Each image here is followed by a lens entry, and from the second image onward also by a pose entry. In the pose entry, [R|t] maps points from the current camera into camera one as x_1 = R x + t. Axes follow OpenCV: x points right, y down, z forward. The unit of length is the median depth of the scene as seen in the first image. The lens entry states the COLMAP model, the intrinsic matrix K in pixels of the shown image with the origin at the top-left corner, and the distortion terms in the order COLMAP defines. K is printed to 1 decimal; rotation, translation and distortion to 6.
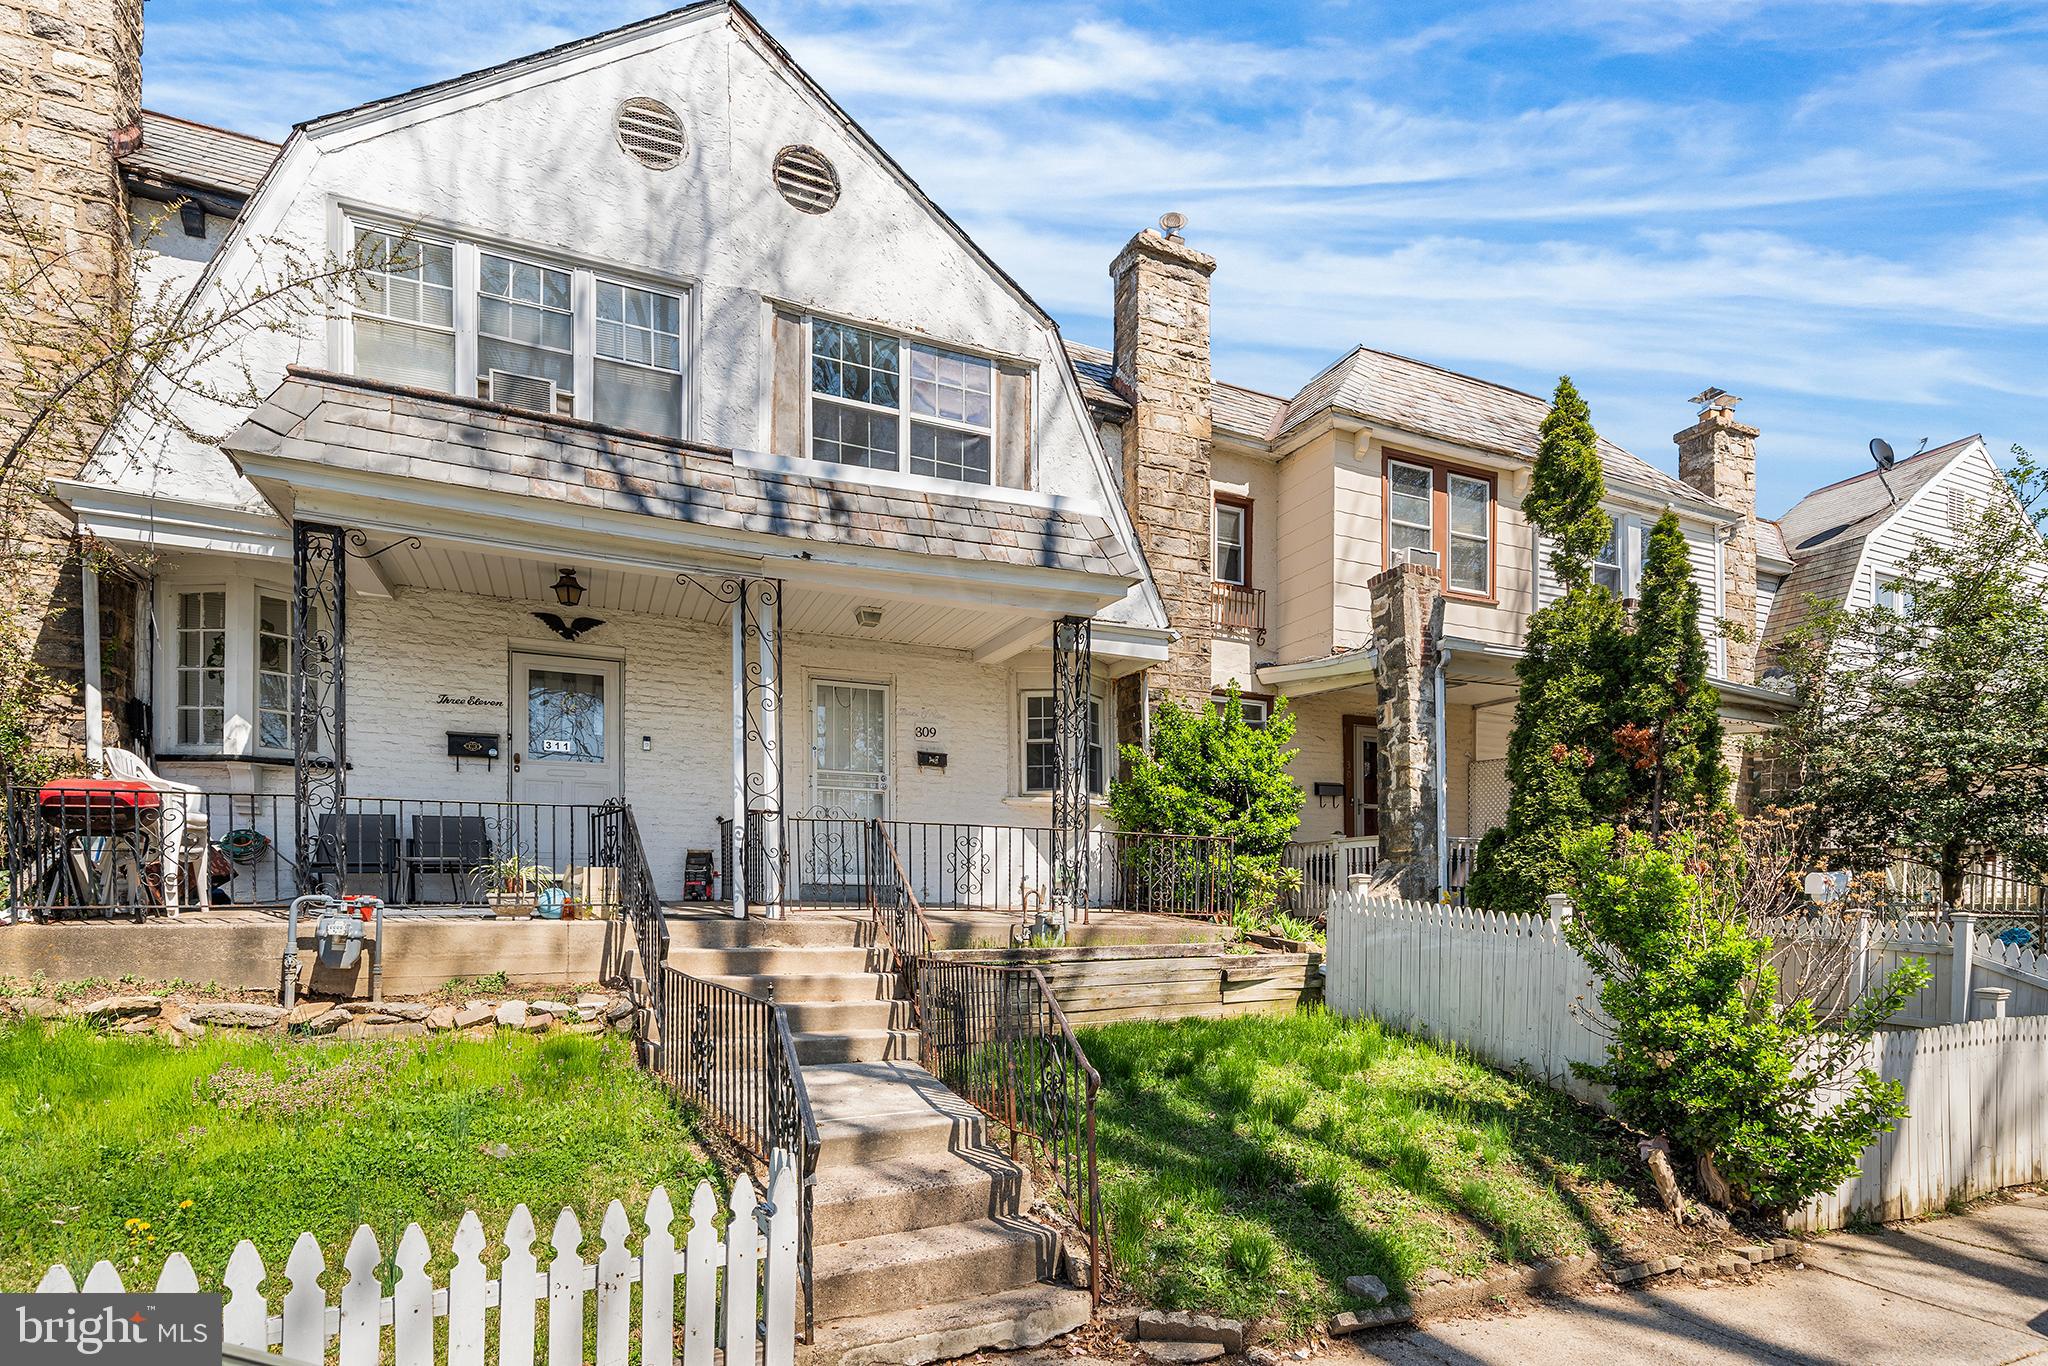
lens RADIAL K [[970.6, 0, 1028.6], [0, 970.6, 740.1], [0, 0, 1]] dist [0.001493, -0.000945]
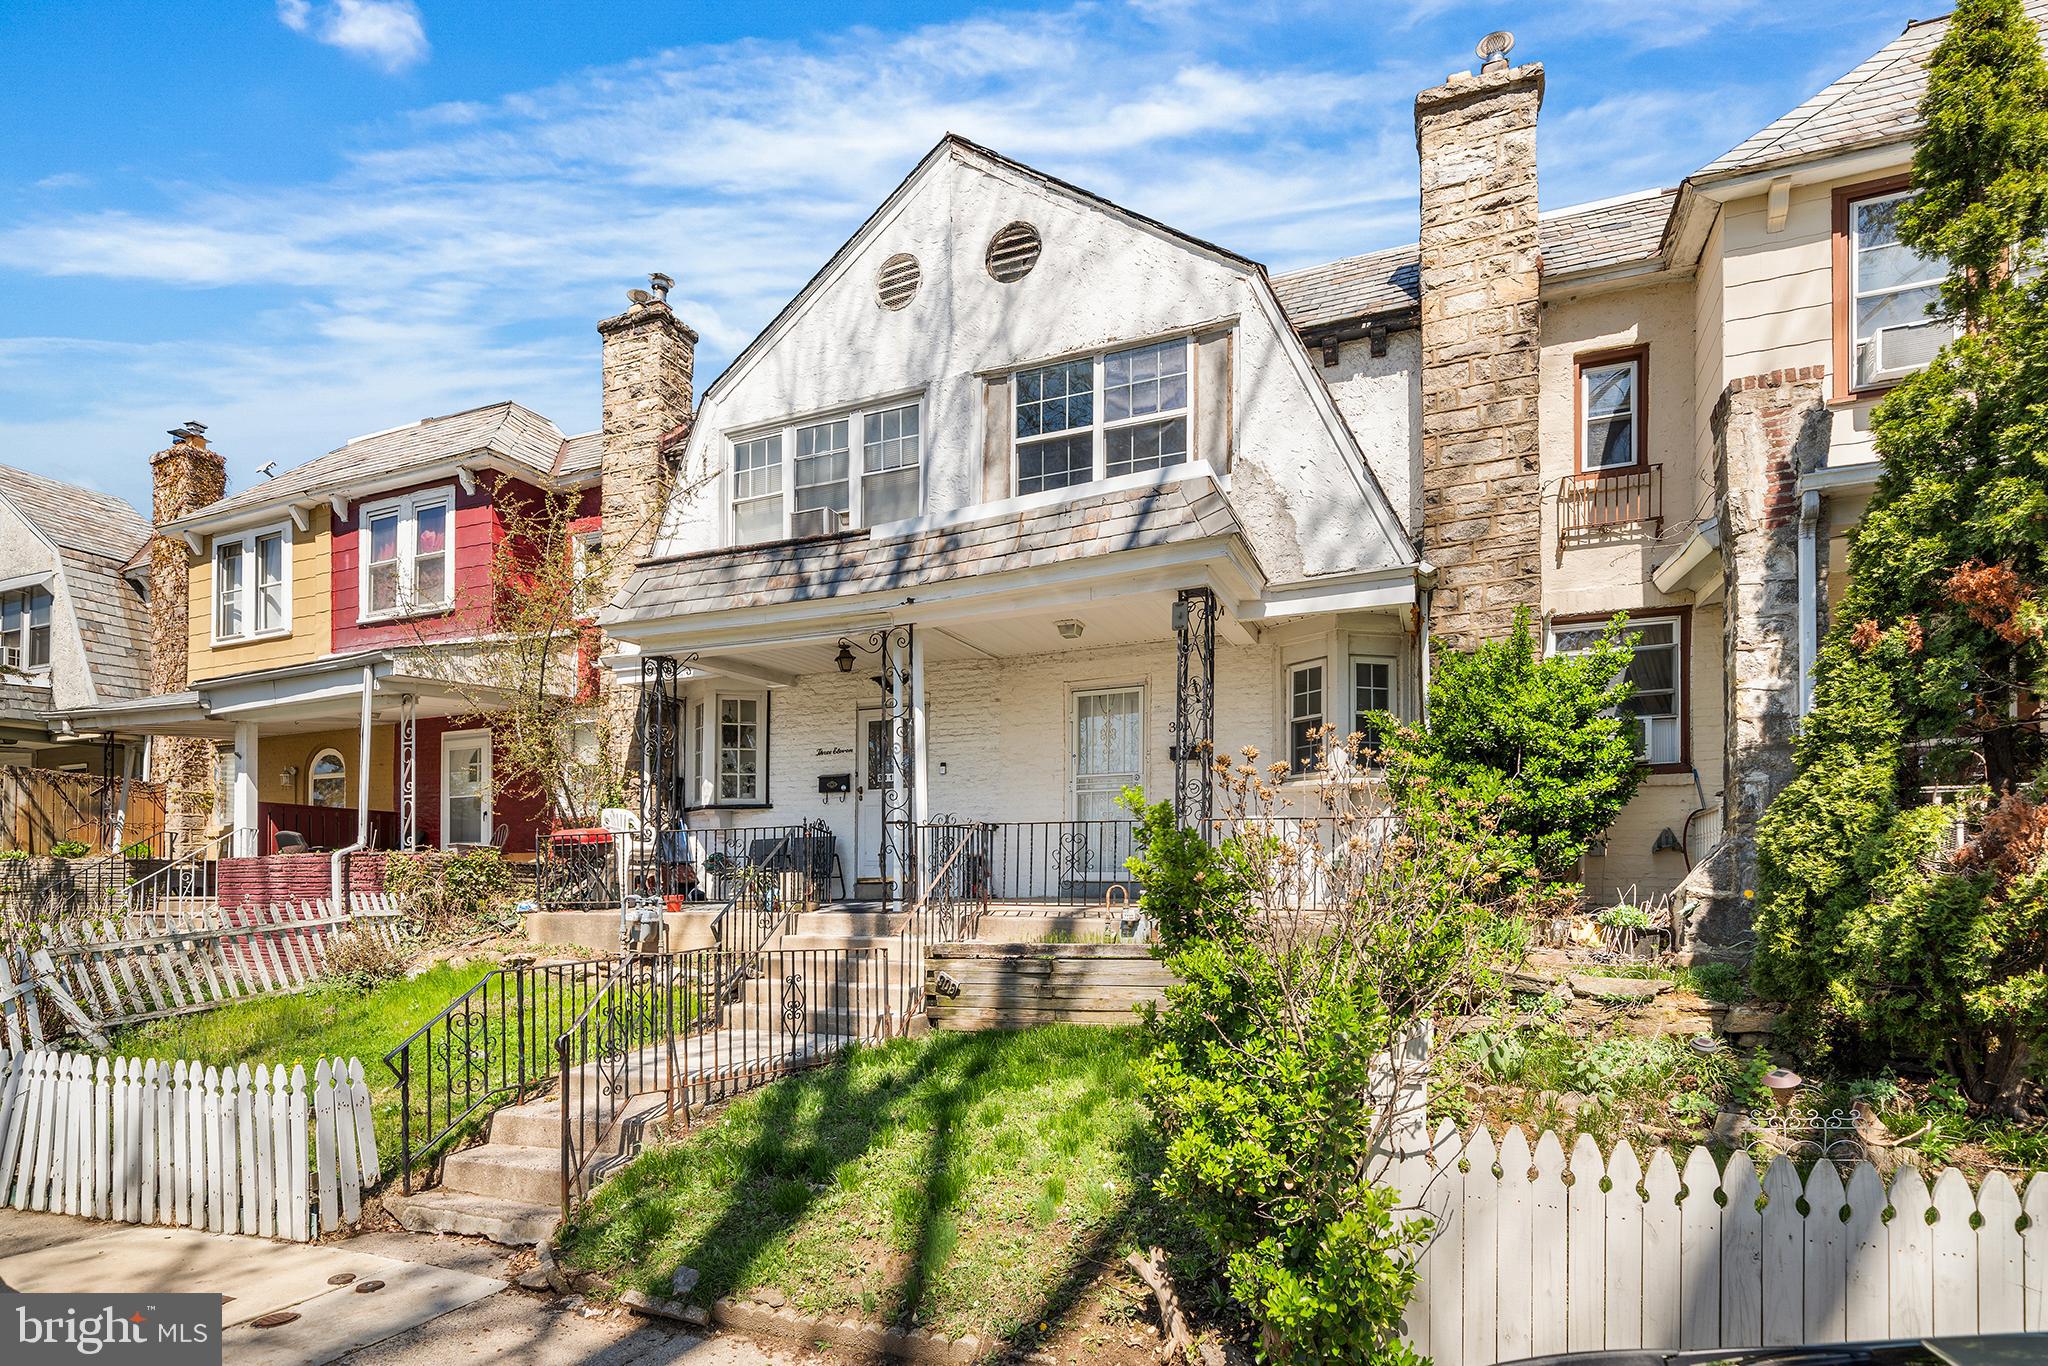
lens RADIAL K [[957.6, 0, 1025.4], [0, 957.6, 727.0], [0, 0, 1]] dist [0.000613, -0.000192]
pose [[0.710079, -0.127688, -0.692447, 0.538105], [0.119048, 0.991033, -0.060668, 0.038810], [0.693985, -0.039356, 0.718913, 0.218434]]
